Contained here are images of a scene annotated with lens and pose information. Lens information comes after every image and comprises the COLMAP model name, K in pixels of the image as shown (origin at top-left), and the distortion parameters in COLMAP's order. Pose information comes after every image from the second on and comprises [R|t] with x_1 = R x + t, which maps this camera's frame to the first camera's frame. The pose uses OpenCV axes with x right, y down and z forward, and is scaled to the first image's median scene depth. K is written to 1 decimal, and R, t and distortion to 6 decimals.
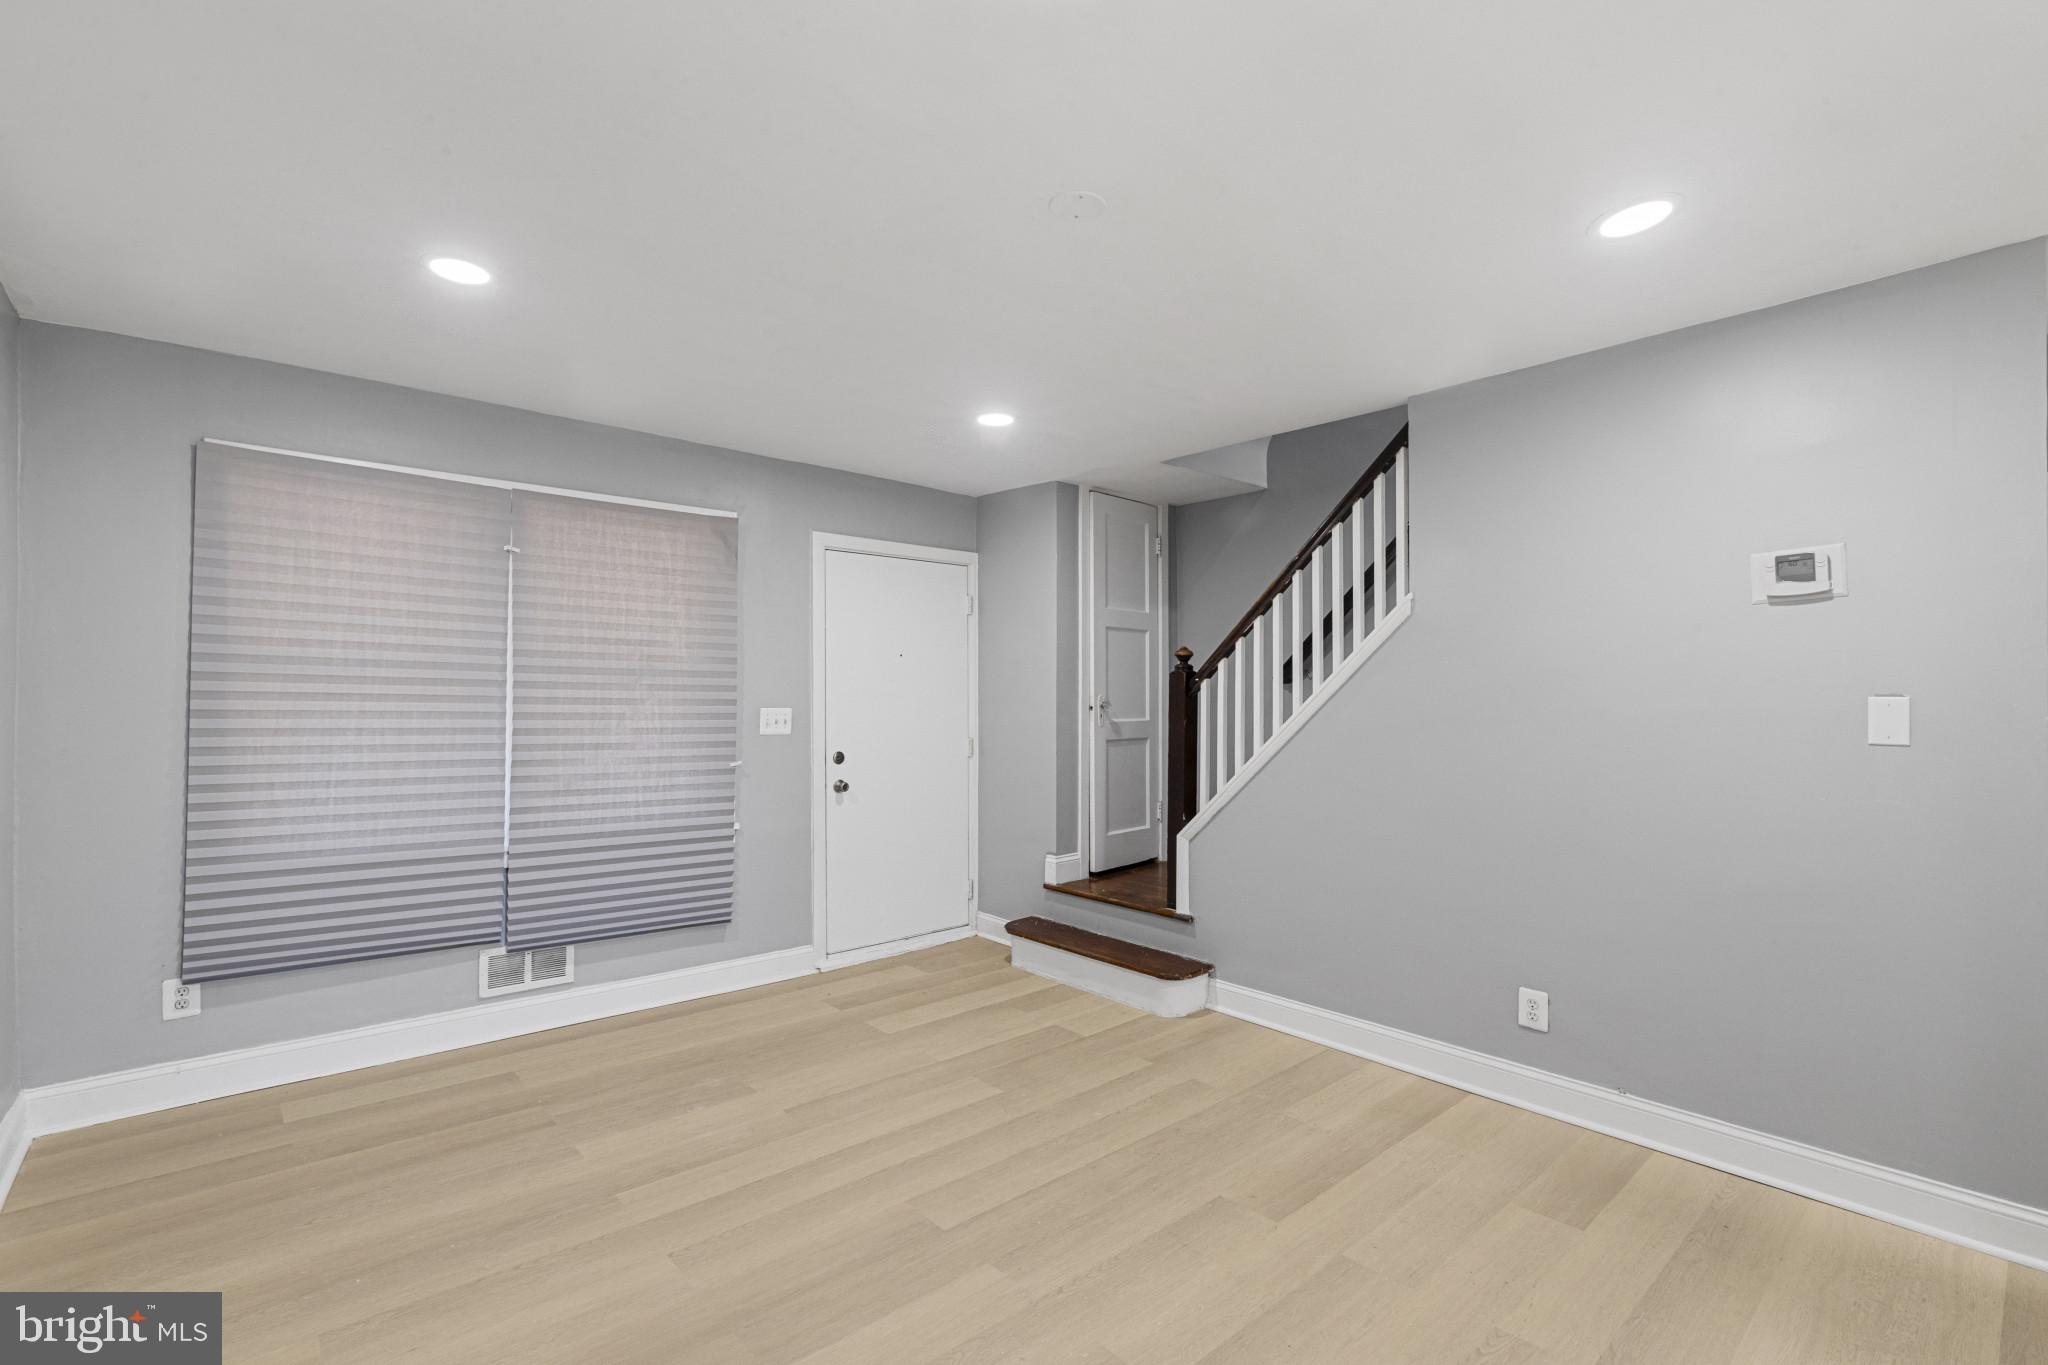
lens RADIAL K [[934.3, 0, 1034.4], [0, 934.3, 685.2], [0, 0, 1]] dist [0.001318, 0.000039]
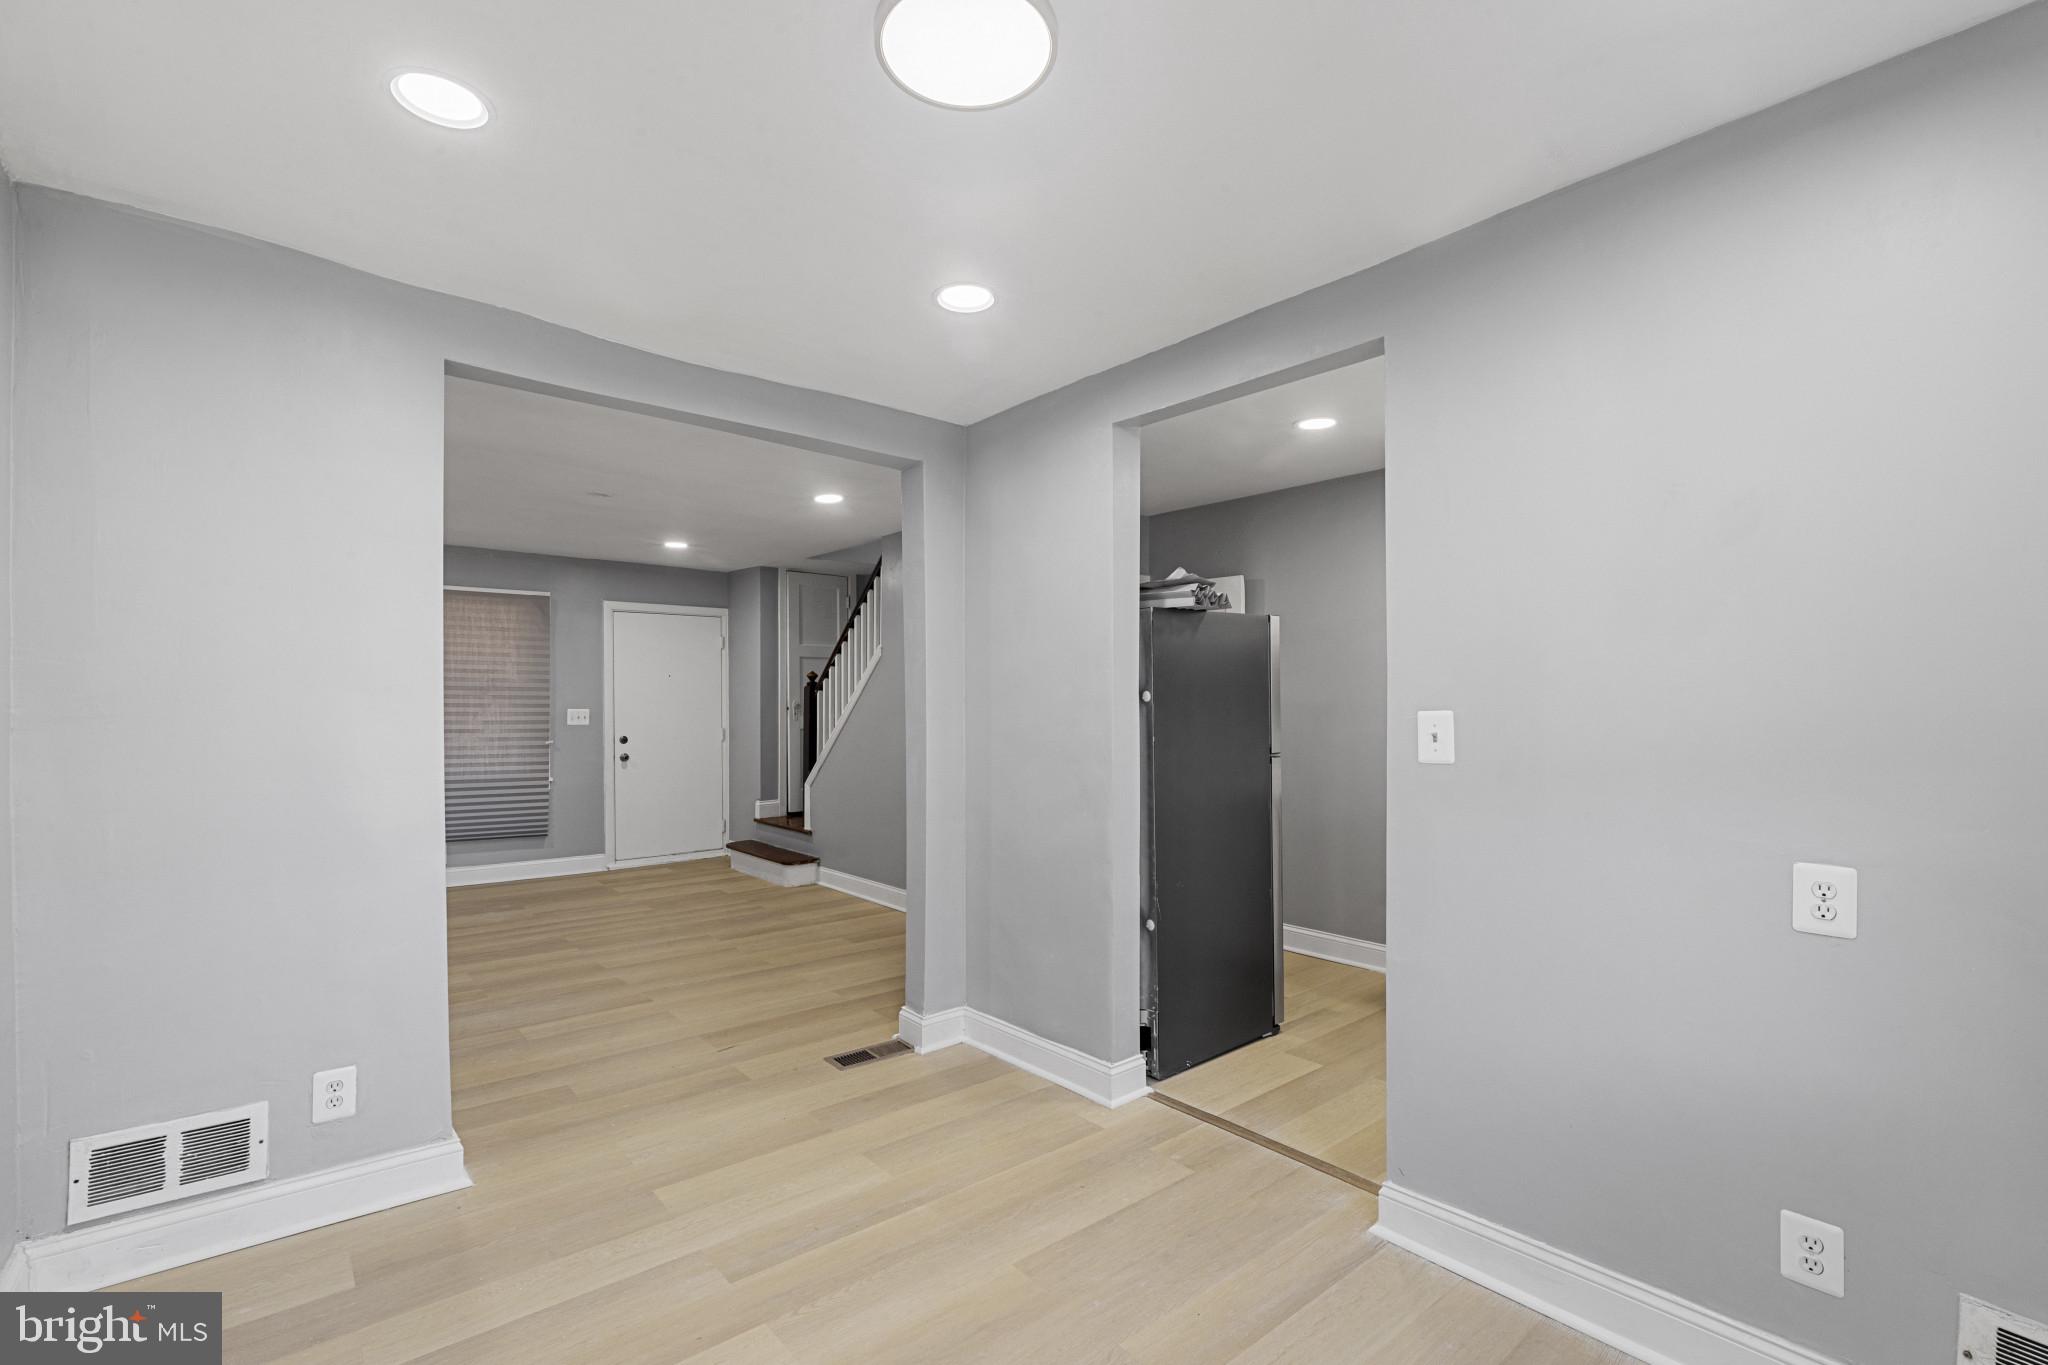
lens RADIAL K [[934.3, 0, 1020.9], [0, 934.3, 700.0], [0, 0, 1]] dist [0.001318, 0.000039]
pose [[0.999447, -0.004466, -0.032962, 0.598503], [0.004777, 0.999945, 0.009385, -0.003880], [0.032918, -0.009537, 0.999413, -0.669303]]
